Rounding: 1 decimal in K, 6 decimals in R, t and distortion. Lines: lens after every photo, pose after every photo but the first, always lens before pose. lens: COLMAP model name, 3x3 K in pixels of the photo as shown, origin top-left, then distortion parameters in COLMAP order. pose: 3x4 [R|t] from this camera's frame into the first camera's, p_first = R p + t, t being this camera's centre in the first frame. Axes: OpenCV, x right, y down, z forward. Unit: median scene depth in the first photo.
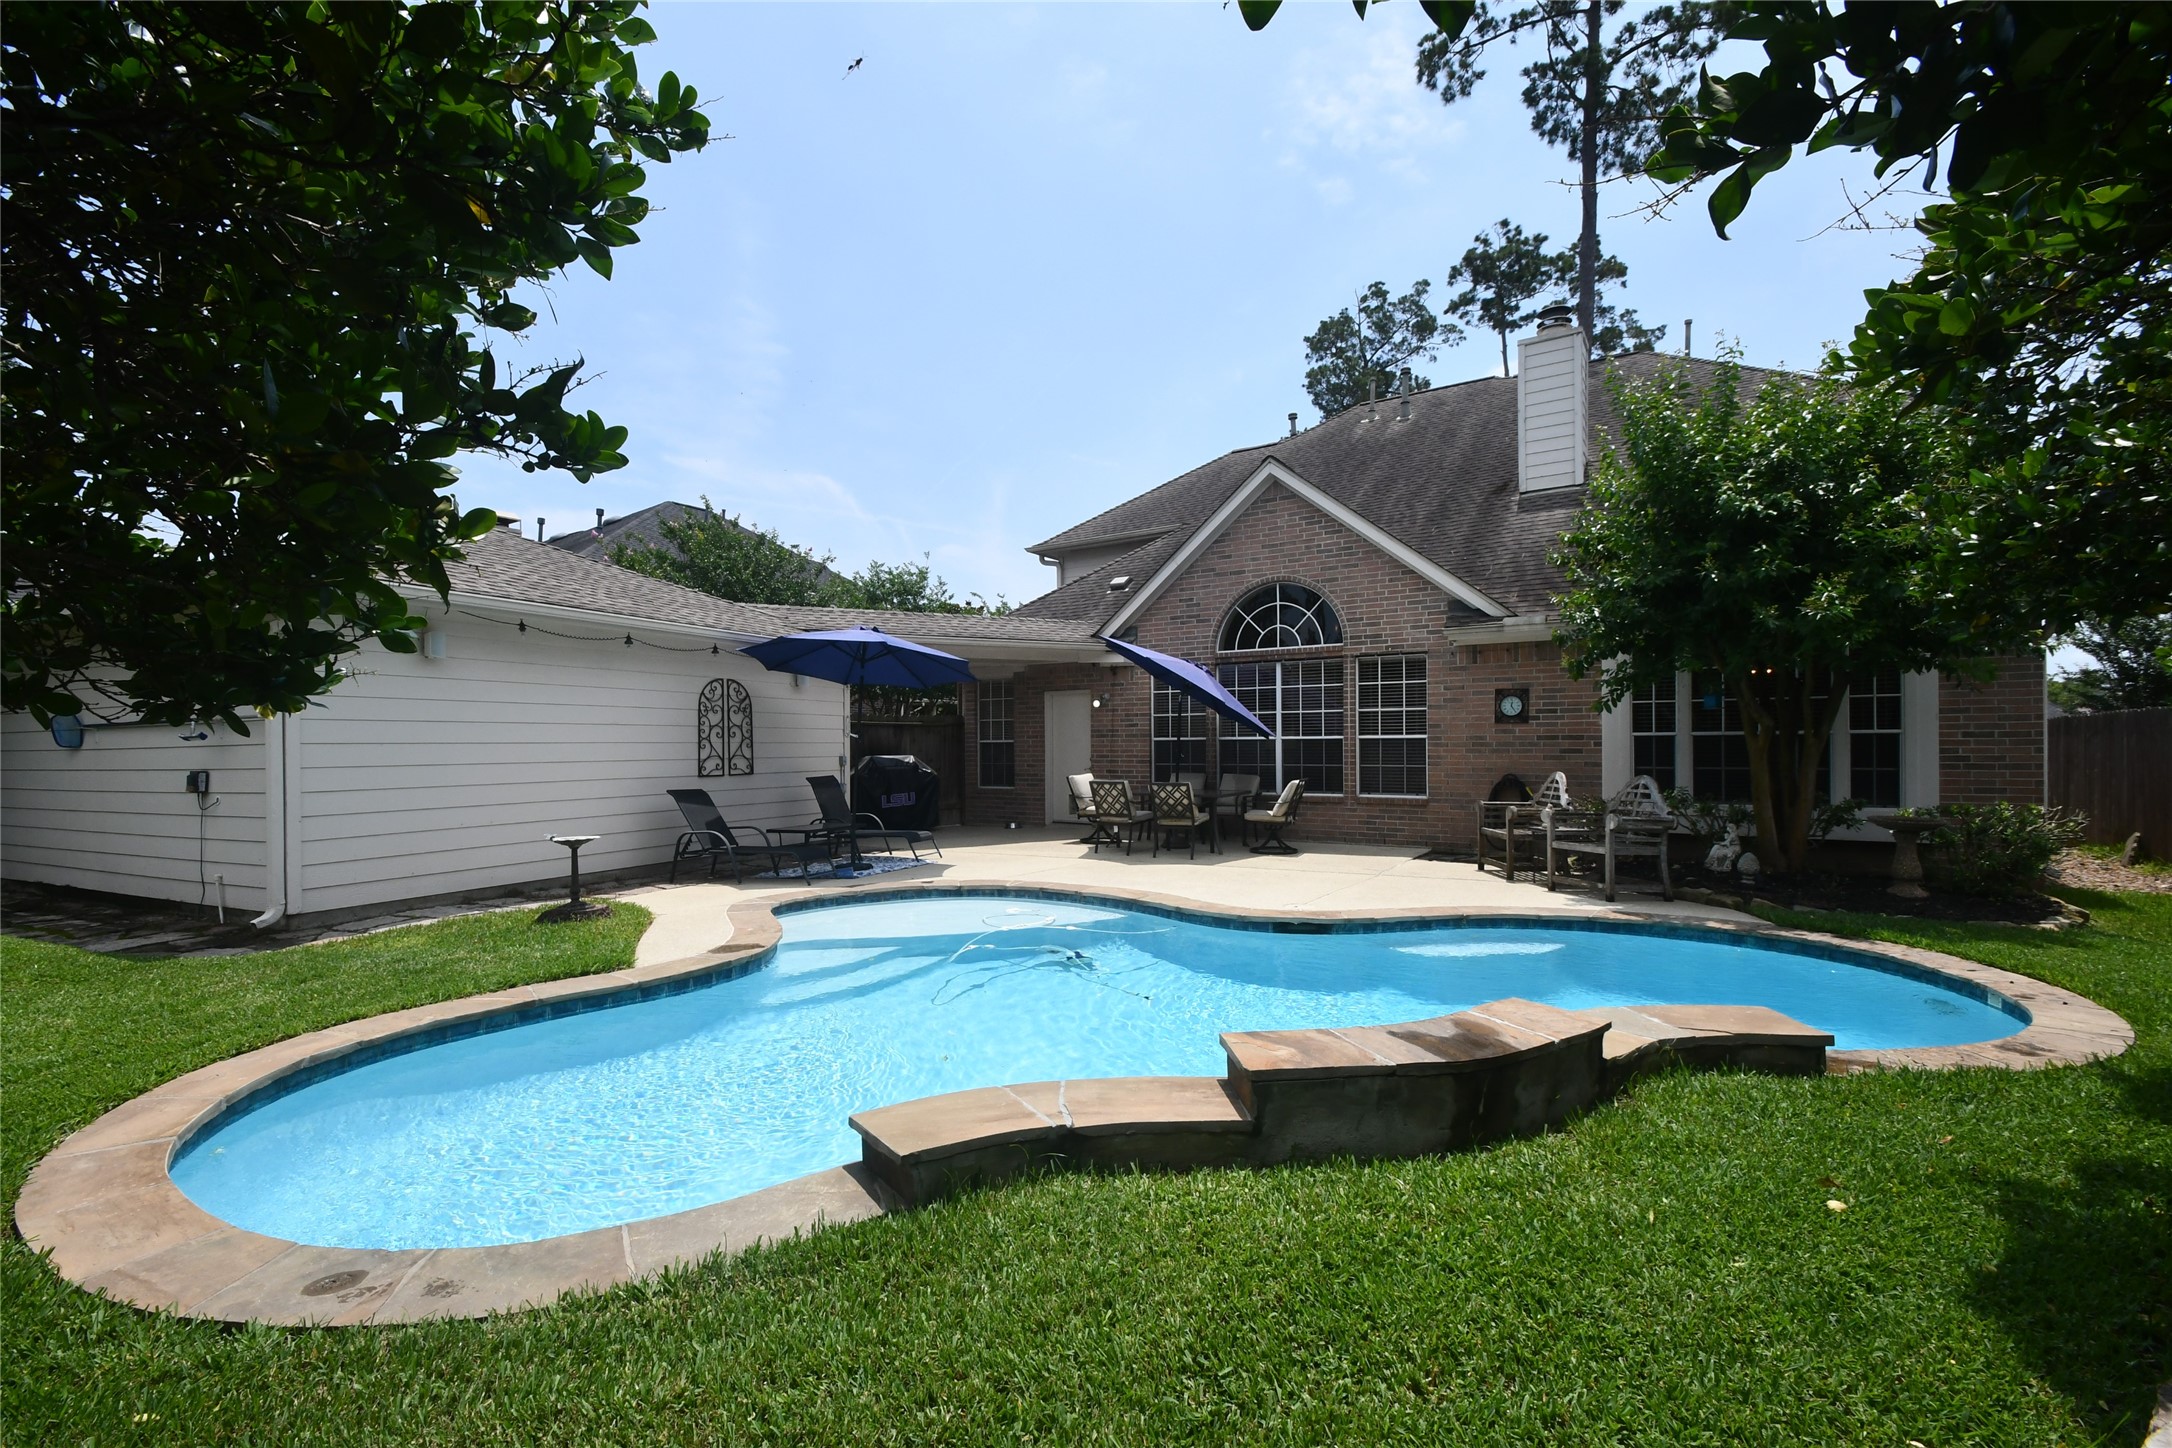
lens RADIAL K [[954.7, 0, 1061.2], [0, 954.7, 740.6], [0, 0, 1]] dist [0.020206, -0.017339]
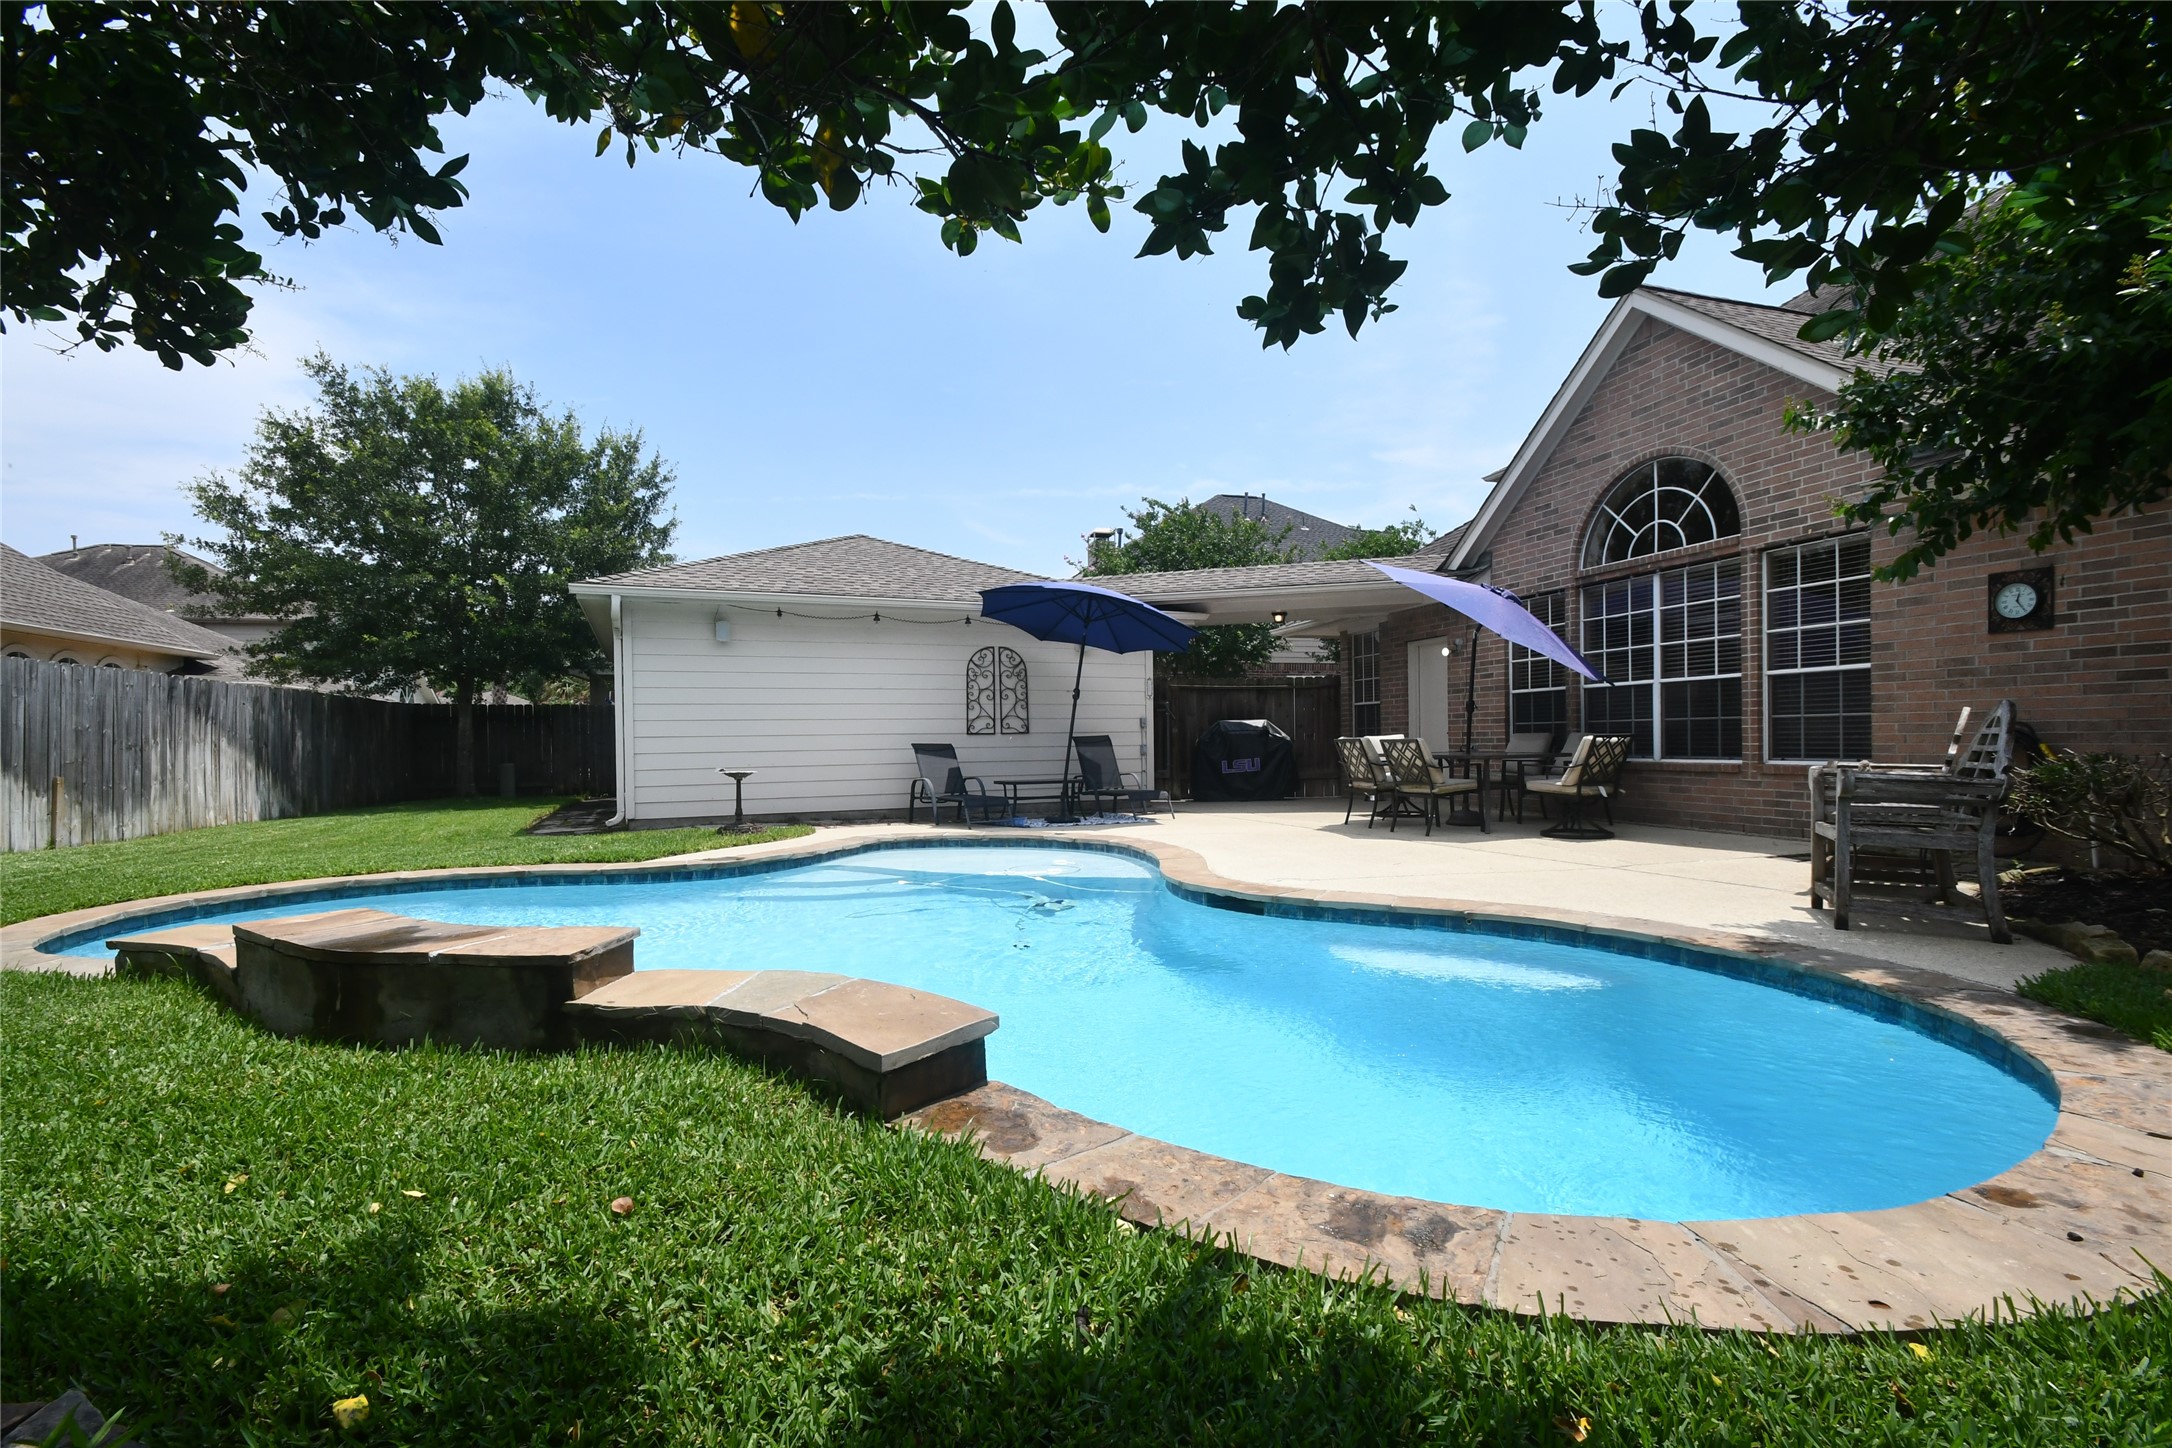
lens RADIAL K [[954.7, 0, 1061.2], [0, 954.7, 740.6], [0, 0, 1]] dist [0.020206, -0.017339]
pose [[0.753028, -0.003732, -0.657978, 0.410690], [0.011509, 0.999906, 0.007500, 0.034812], [0.657888, -0.013221, 0.753000, 0.201798]]
